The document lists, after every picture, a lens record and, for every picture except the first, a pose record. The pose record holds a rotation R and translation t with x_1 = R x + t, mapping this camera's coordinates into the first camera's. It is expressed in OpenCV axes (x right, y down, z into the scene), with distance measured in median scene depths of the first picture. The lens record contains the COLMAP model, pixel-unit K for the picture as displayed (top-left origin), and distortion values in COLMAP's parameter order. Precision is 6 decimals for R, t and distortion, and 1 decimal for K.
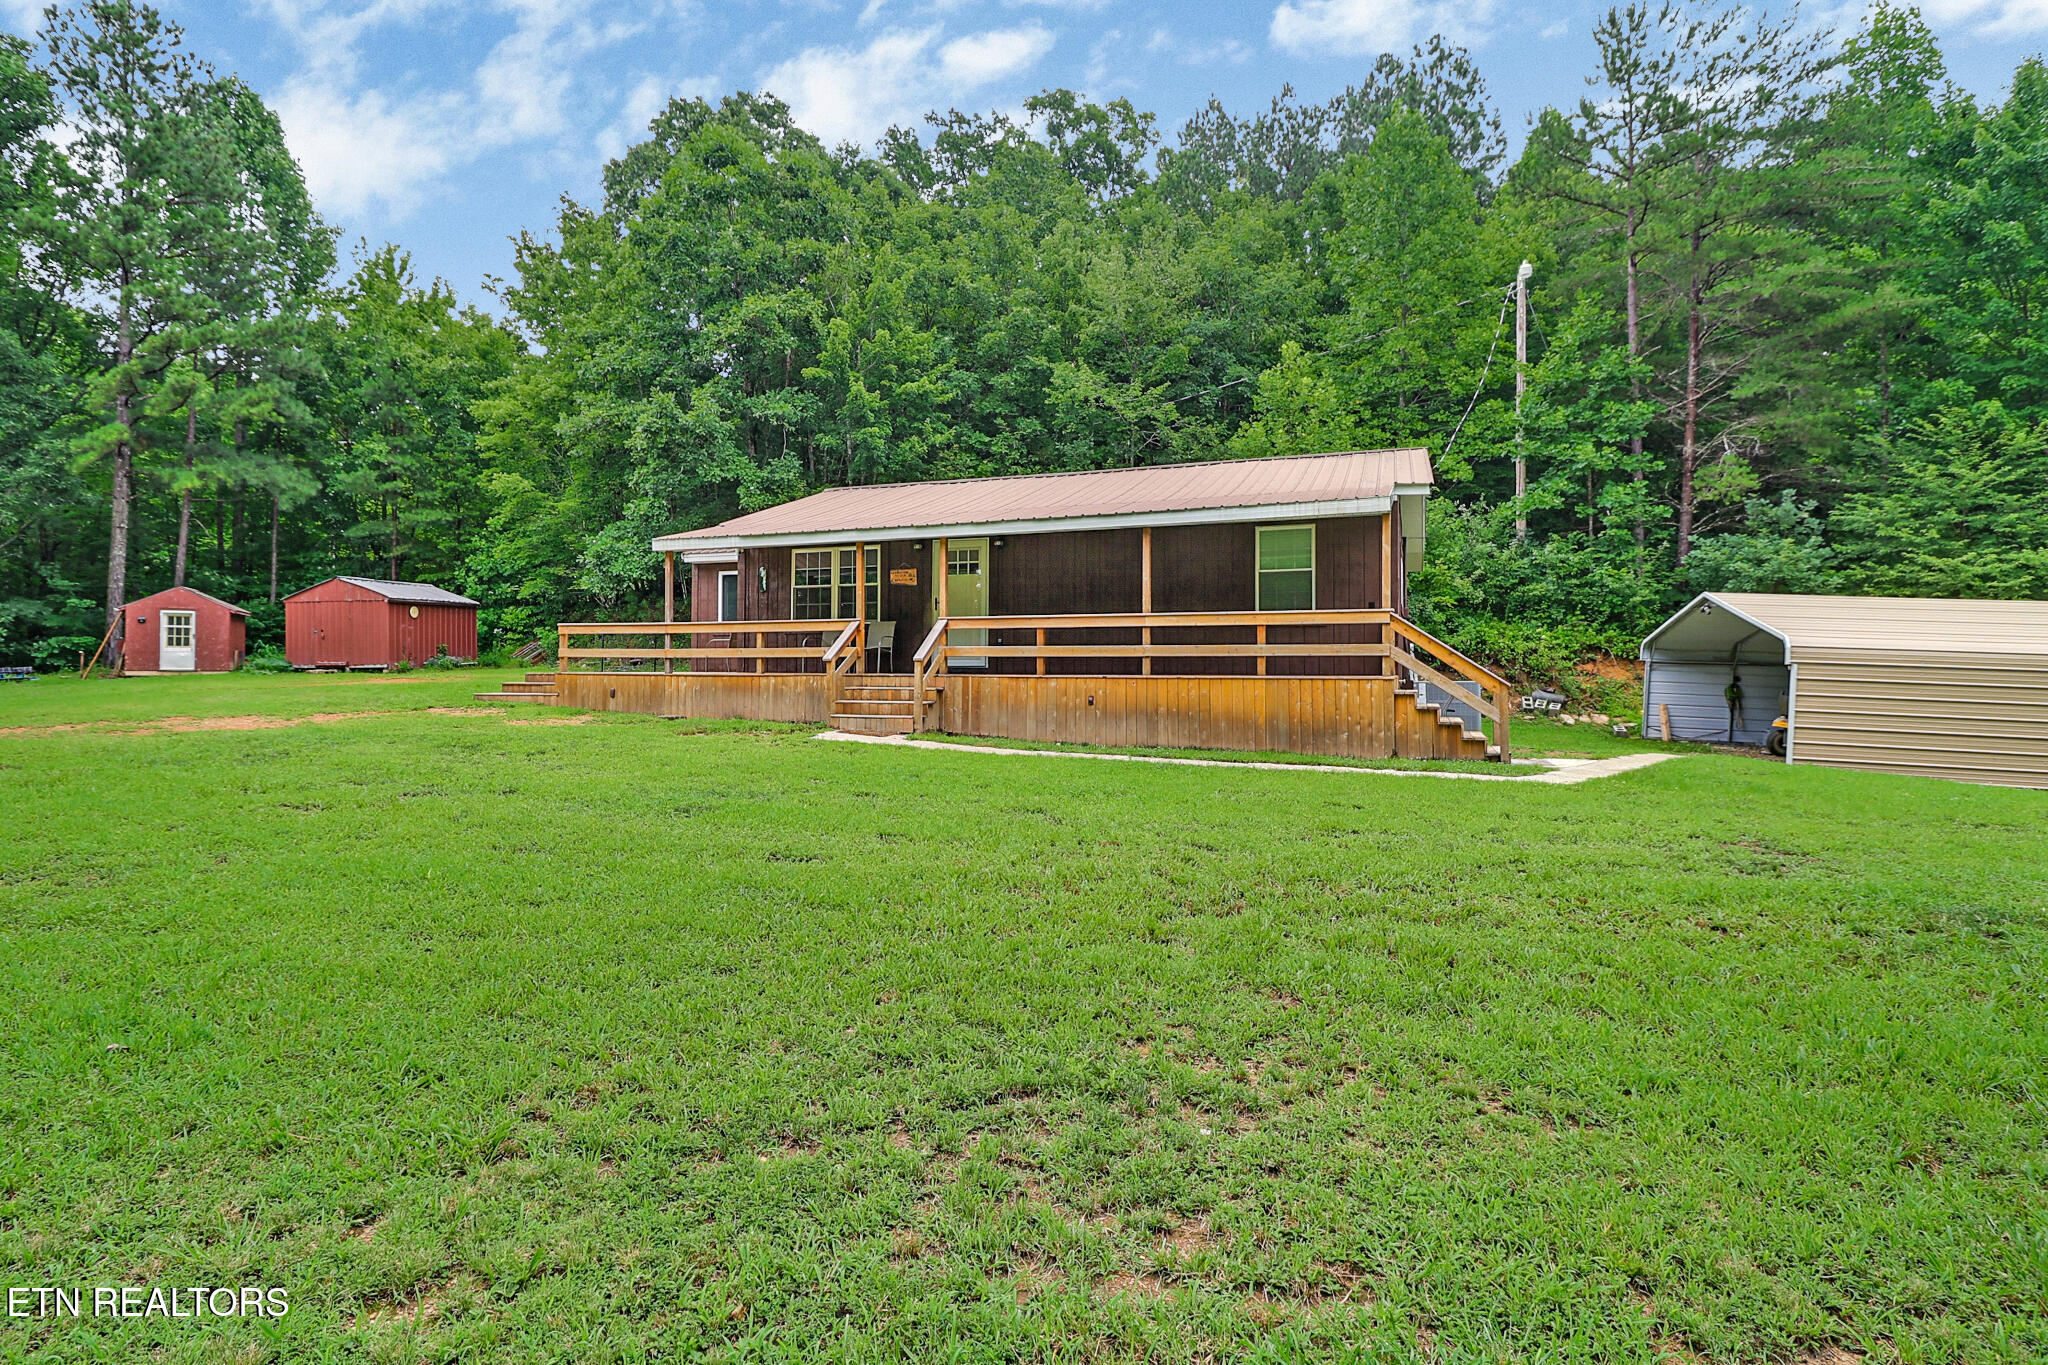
lens RADIAL K [[1048.5, 0, 1024.4], [0, 1048.5, 672.4], [0, 0, 1]] dist [-0.005451, 0.000535]
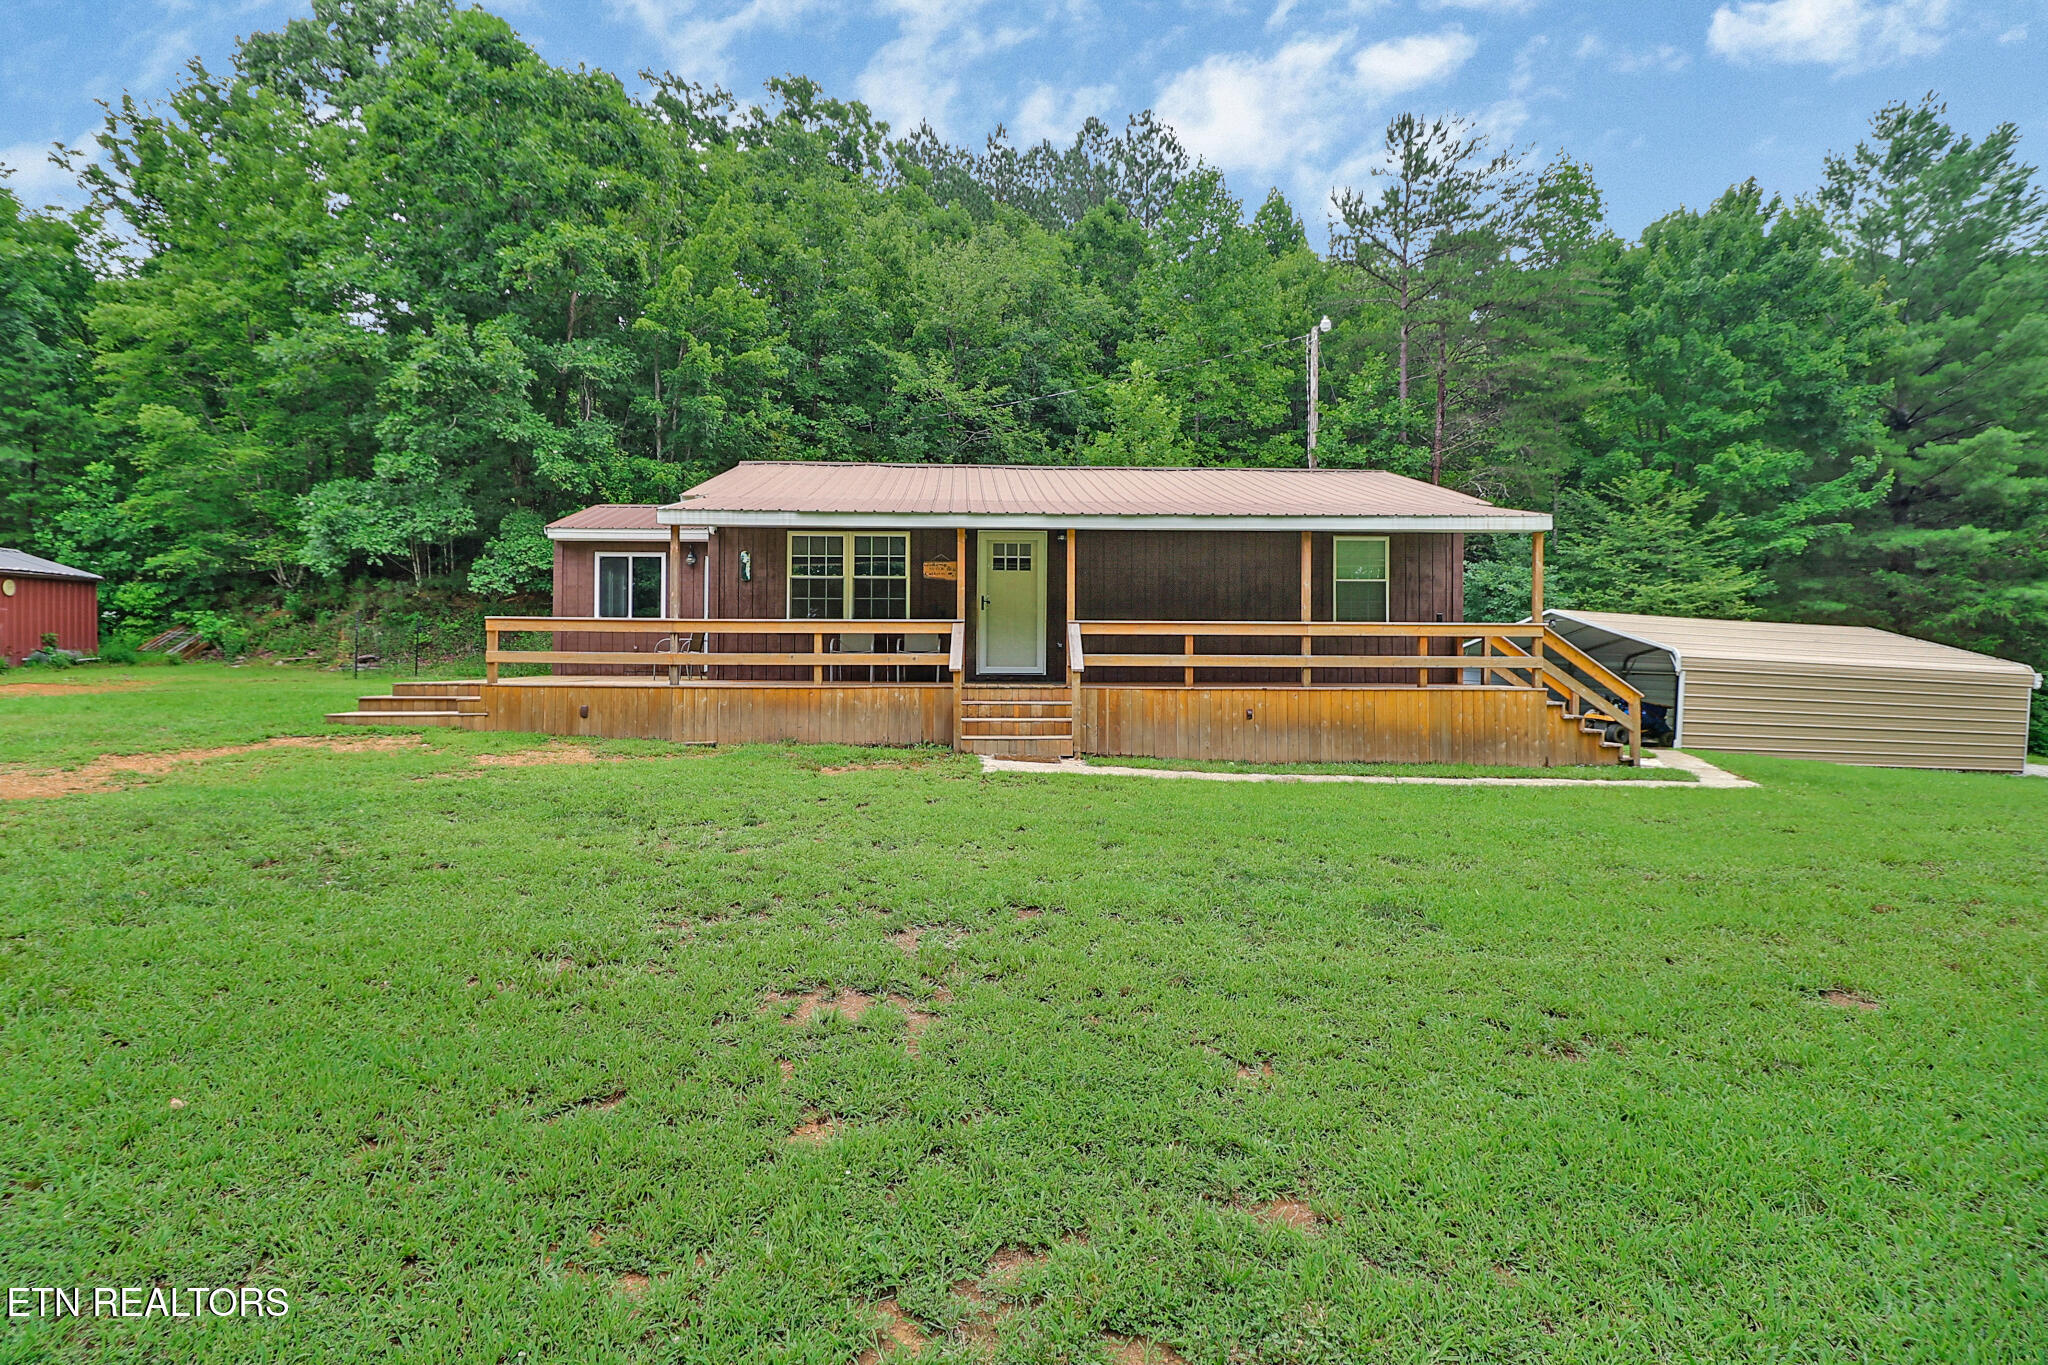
lens RADIAL K [[953.3, 0, 1029.8], [0, 953.3, 667.0], [0, 0, 1]] dist [-0.013783, -0.004686]
pose [[0.912367, -0.001714, 0.409369, -0.275985], [-0.001601, 0.999969, 0.007755, -0.012750], [-0.409370, -0.007731, 0.912336, 0.184173]]
